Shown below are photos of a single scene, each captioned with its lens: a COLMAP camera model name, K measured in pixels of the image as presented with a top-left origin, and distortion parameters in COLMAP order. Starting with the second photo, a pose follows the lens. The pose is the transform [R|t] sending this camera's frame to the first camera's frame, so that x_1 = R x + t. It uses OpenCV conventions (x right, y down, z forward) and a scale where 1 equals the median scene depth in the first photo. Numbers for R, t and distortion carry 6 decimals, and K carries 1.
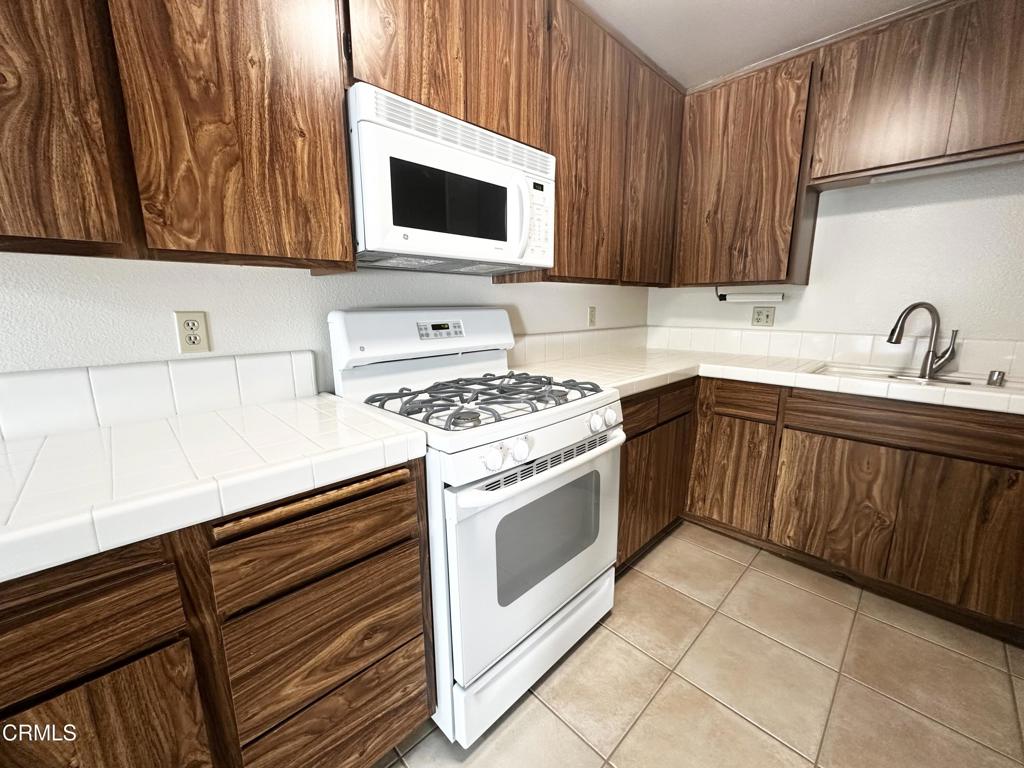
lens RADIAL K [[412.5, 0, 510.3], [0, 412.5, 385.3], [0, 0, 1]] dist [-0.004145, 0.000442]
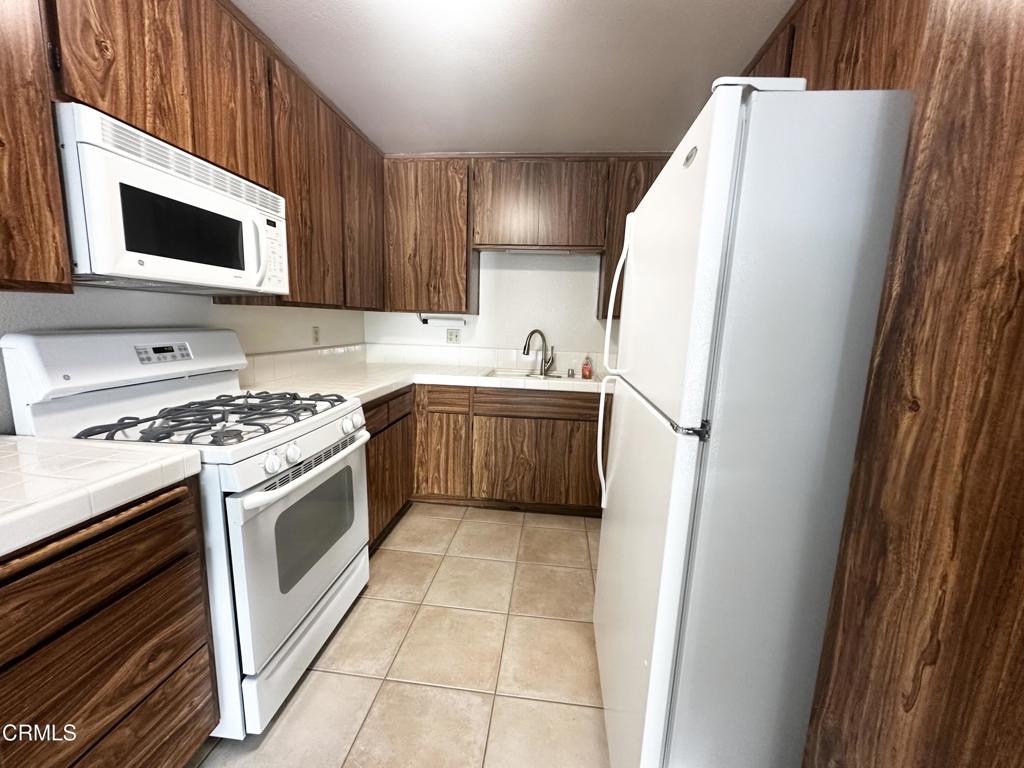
lens RADIAL K [[412.5, 0, 510.3], [0, 412.5, 385.3], [0, 0, 1]] dist [-0.004145, 0.000442]
pose [[0.773470, -0.070549, 0.629894, -0.155353], [0.089618, 0.995975, 0.001506, 0.009883], [-0.627465, 0.055286, 0.776680, -0.232478]]
